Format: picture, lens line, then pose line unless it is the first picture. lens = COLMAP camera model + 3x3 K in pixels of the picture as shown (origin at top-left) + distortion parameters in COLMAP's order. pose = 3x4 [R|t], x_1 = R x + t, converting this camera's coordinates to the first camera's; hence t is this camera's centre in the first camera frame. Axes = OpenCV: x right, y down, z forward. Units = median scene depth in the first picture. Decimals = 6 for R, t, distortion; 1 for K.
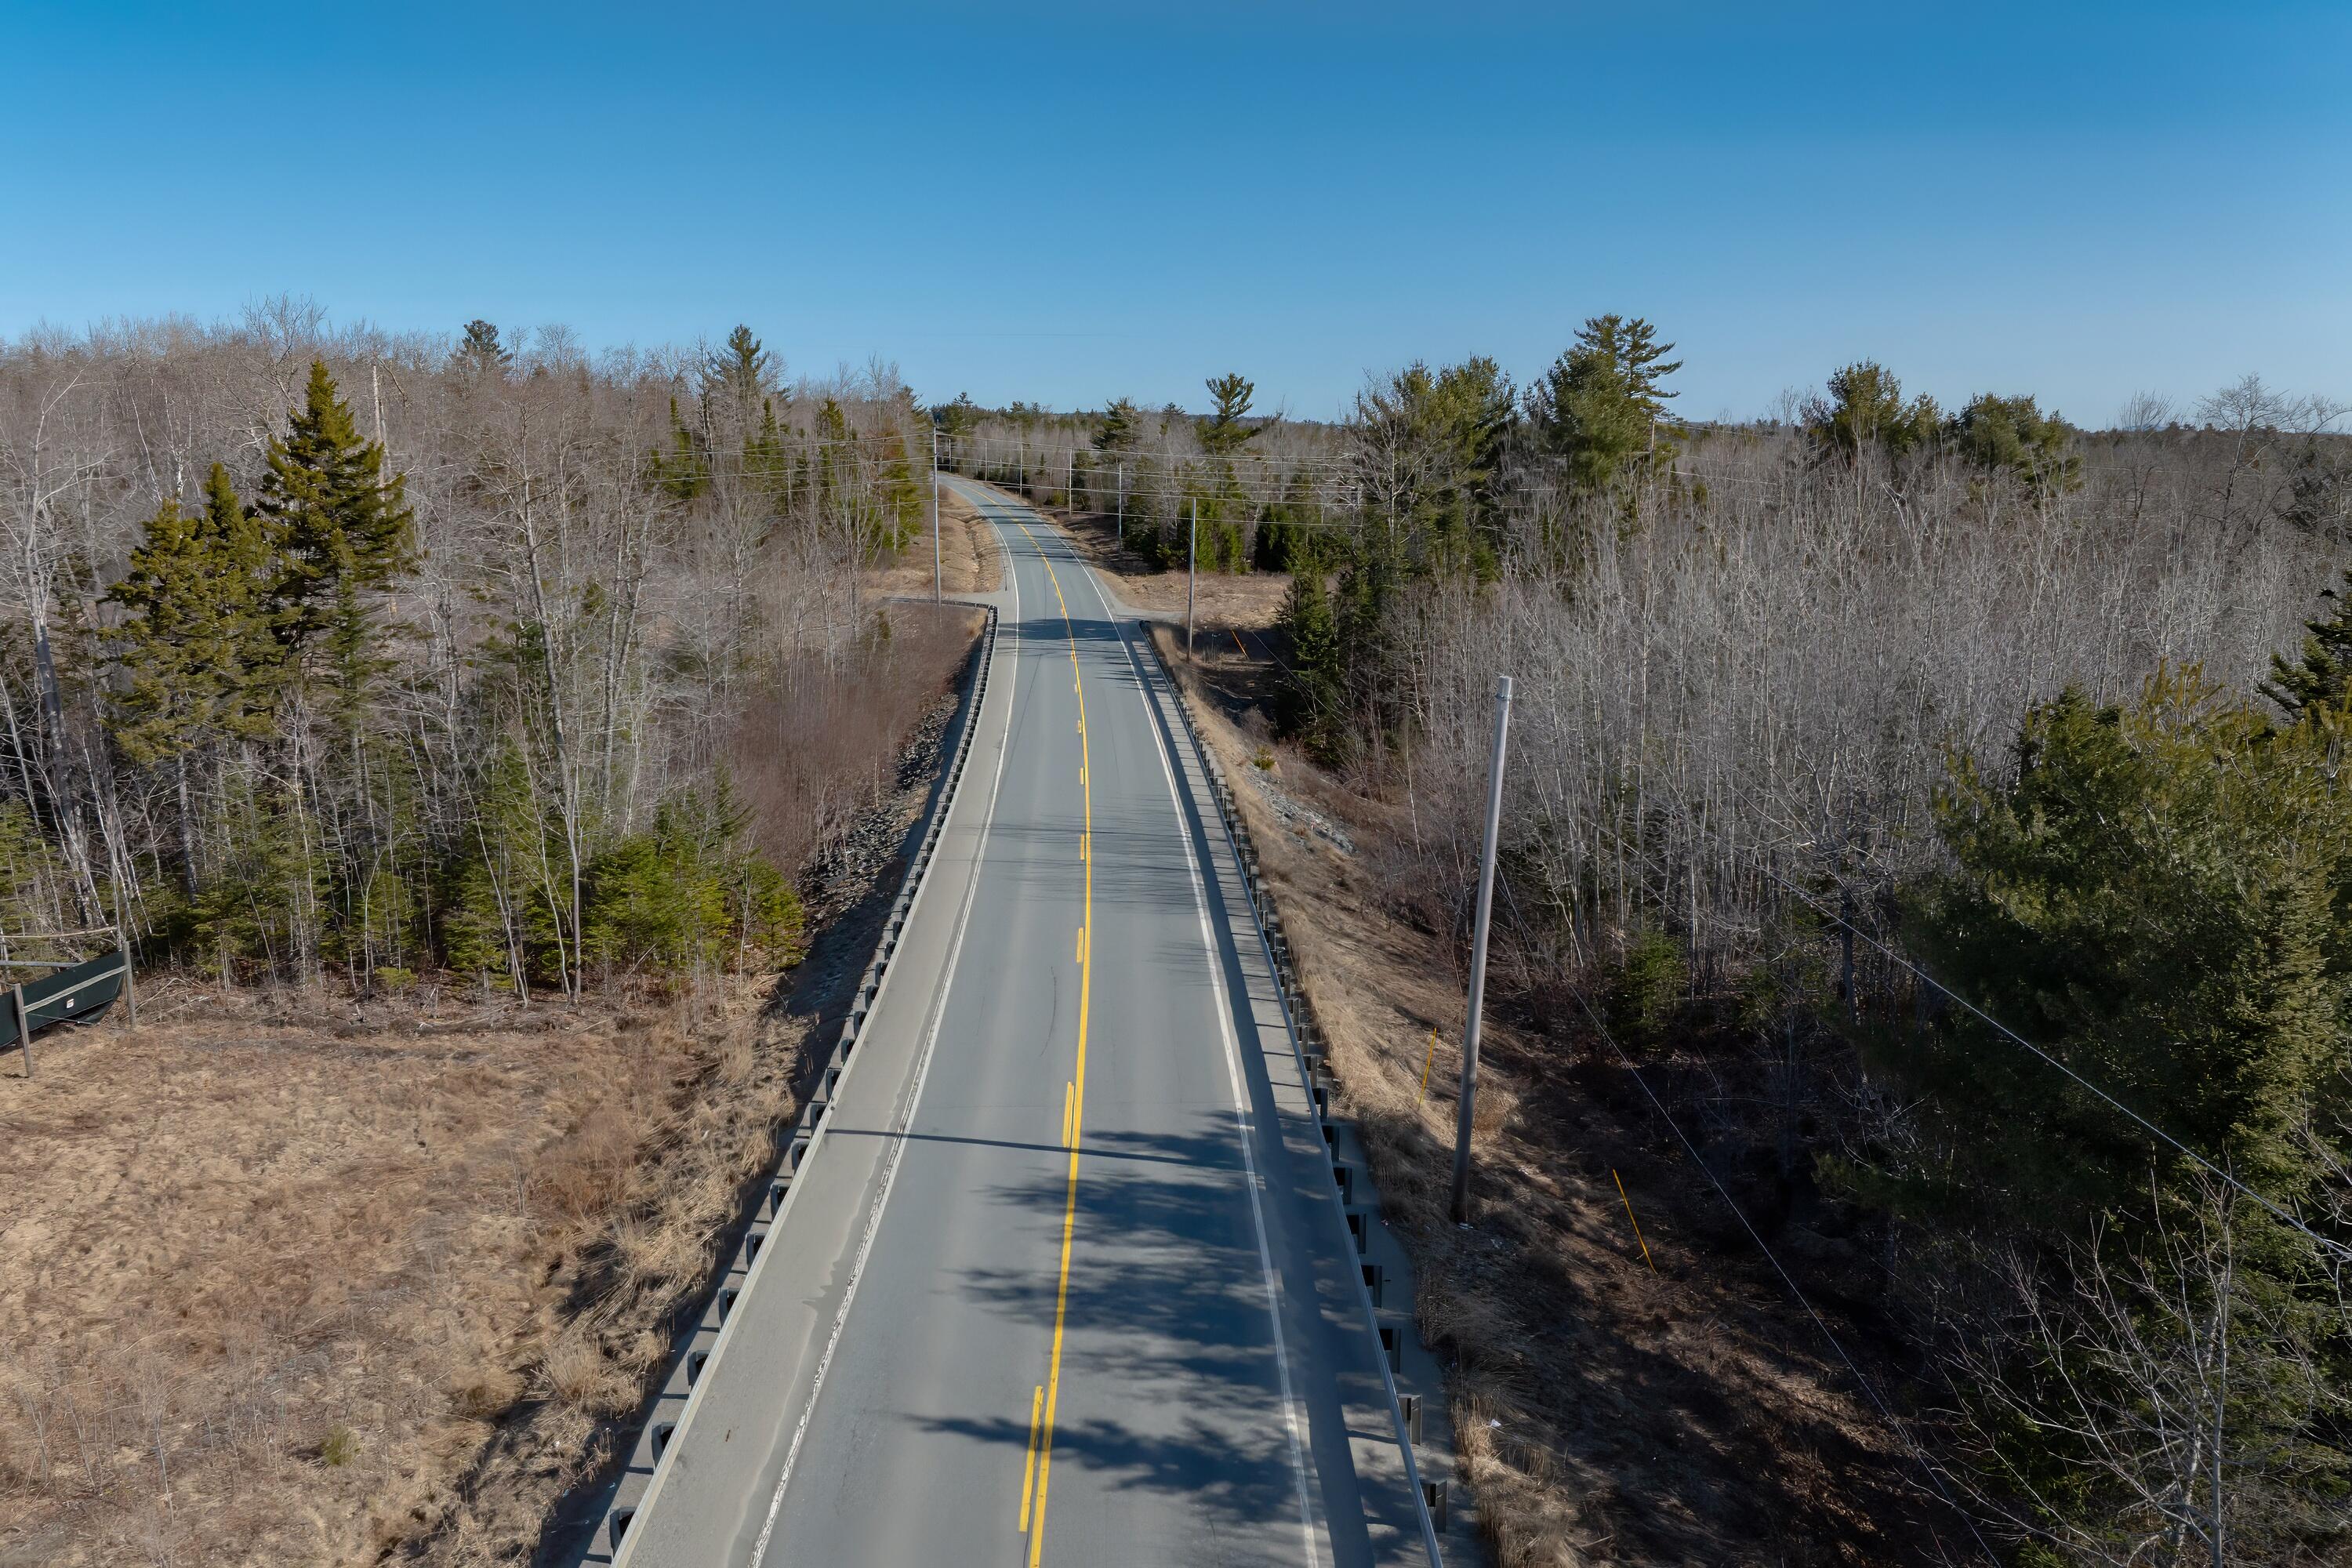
lens RADIAL K [[1655.7, 0, 1176.0], [0, 1655.7, 784.0], [0, 0, 1]] dist [-0.032142, -0.004850]
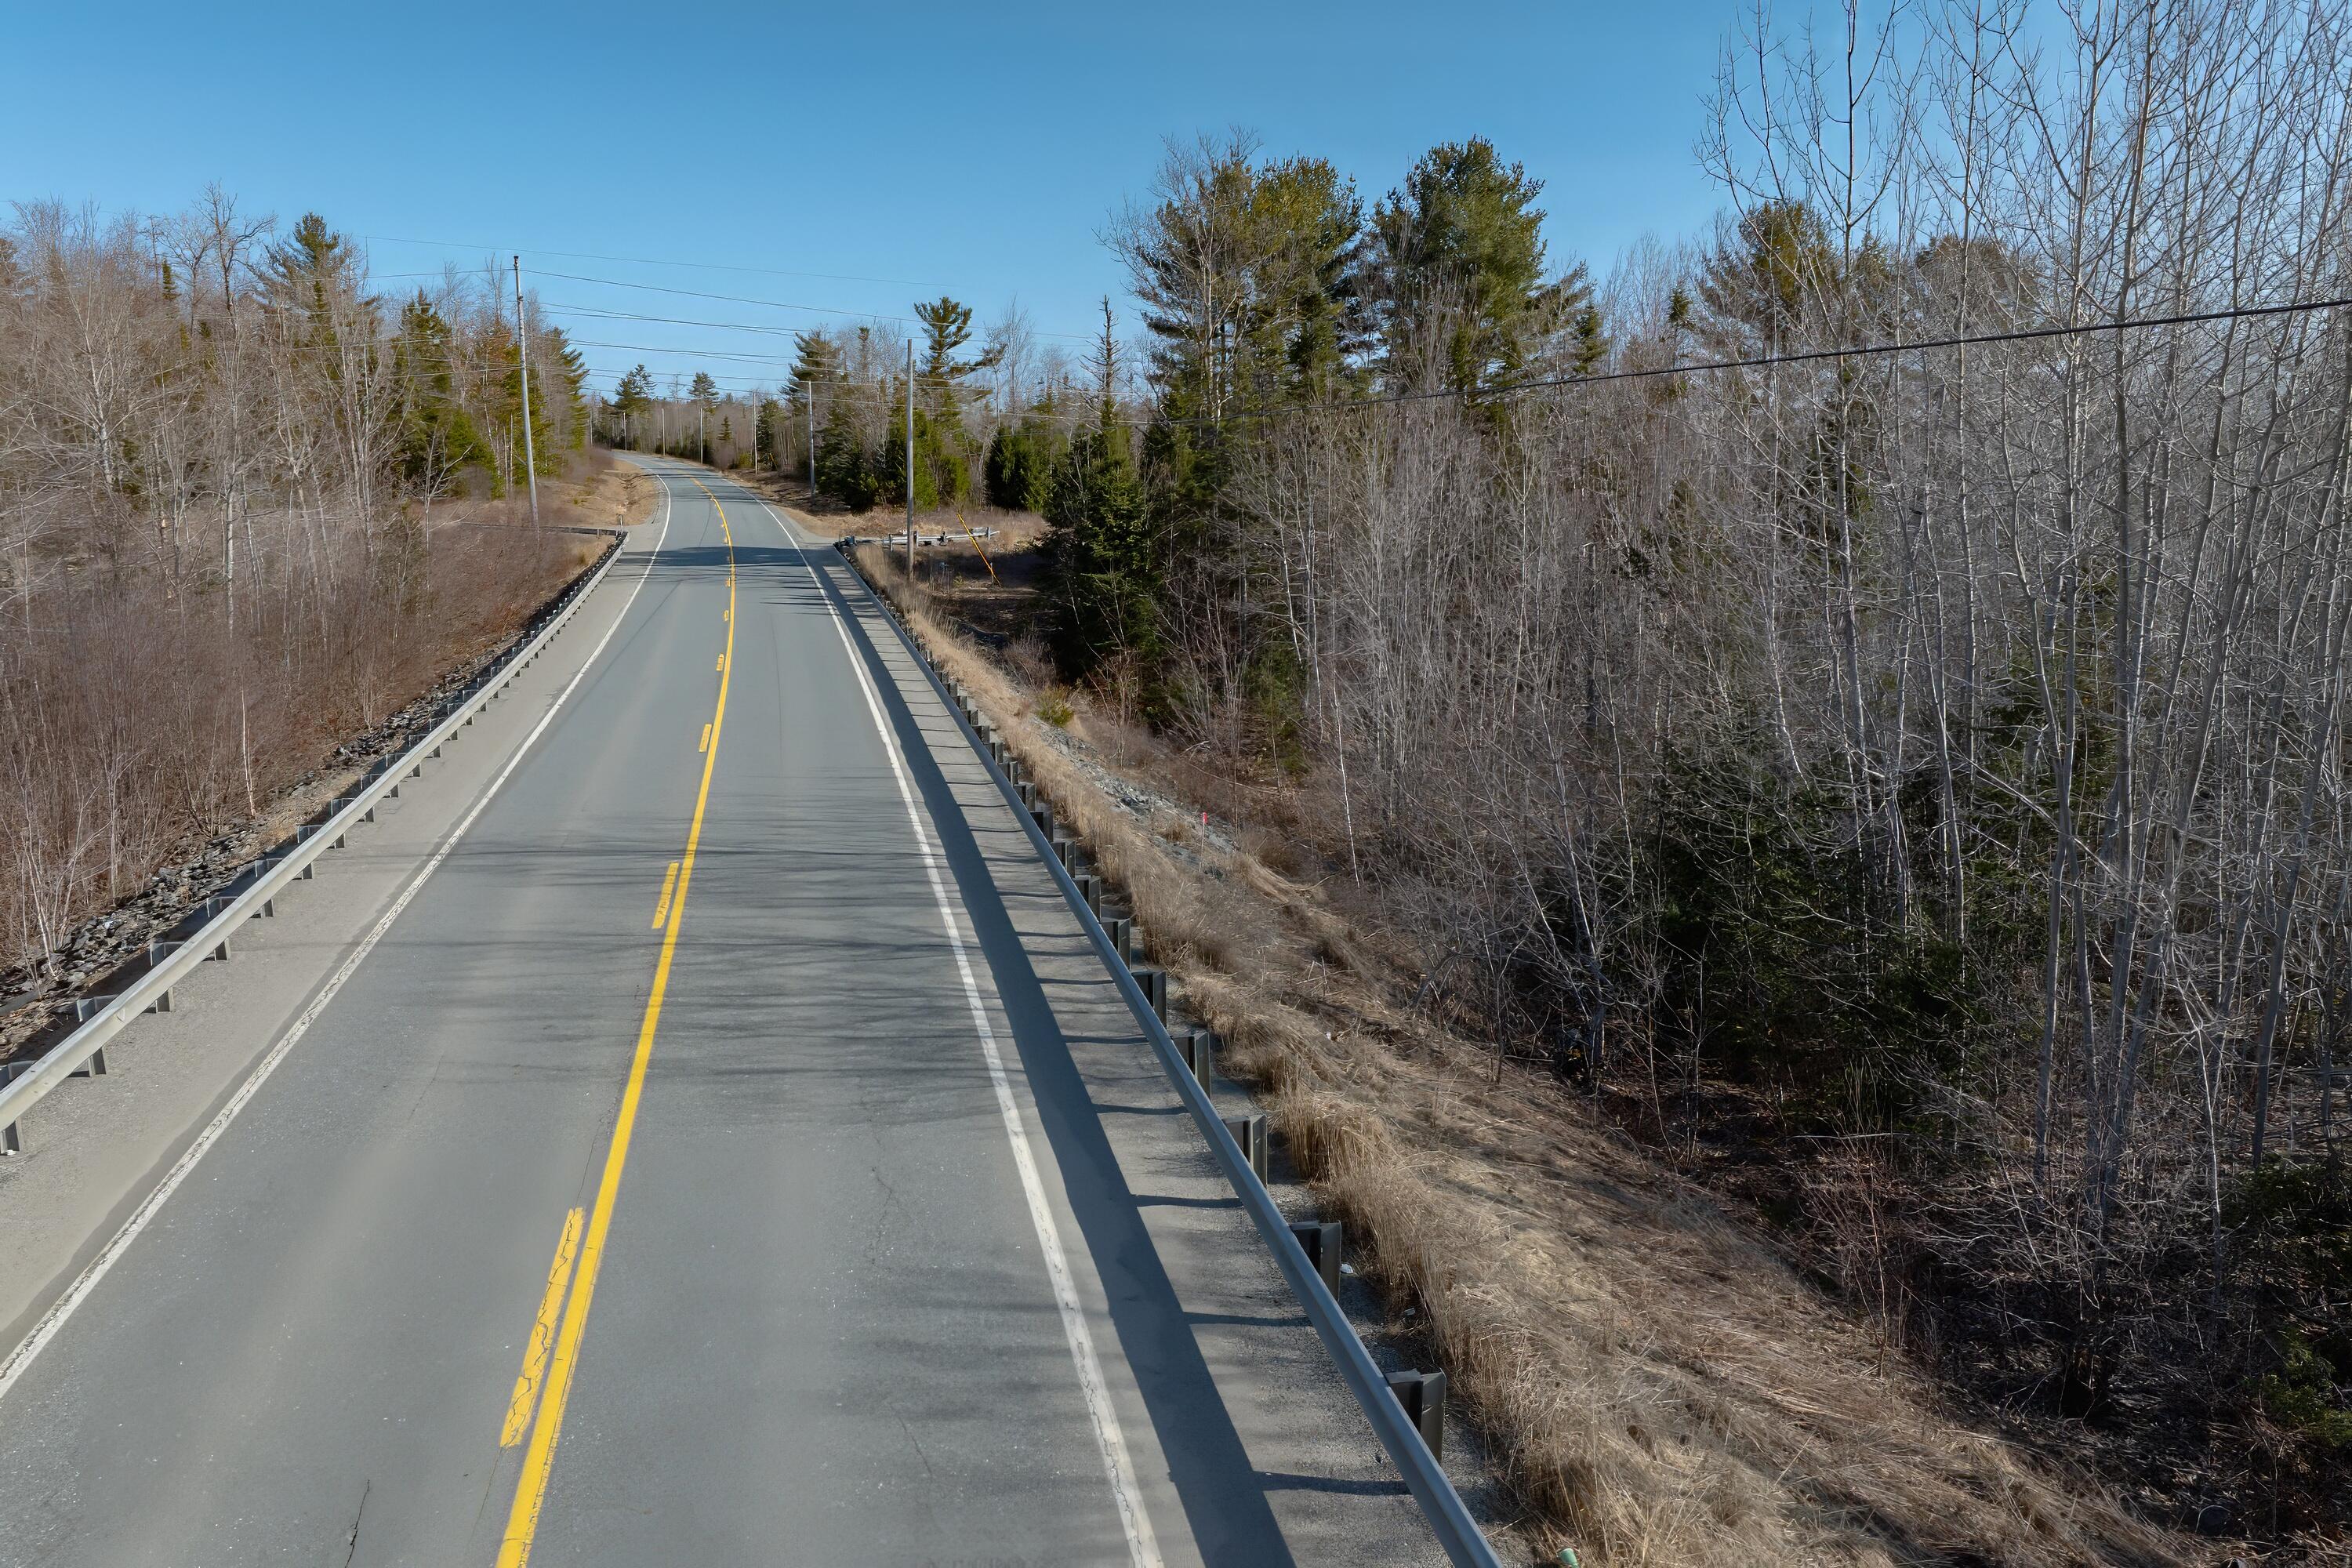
lens RADIAL K [[1655.7, 0, 1176.0], [0, 1655.7, 784.0], [0, 0, 1]] dist [-0.032142, -0.004850]
pose [[0.985087, -0.033679, 0.168729, -0.001752], [0.034265, 0.999413, -0.000561, 0.009198], [-0.168611, 0.006334, 0.985662, 0.327468]]
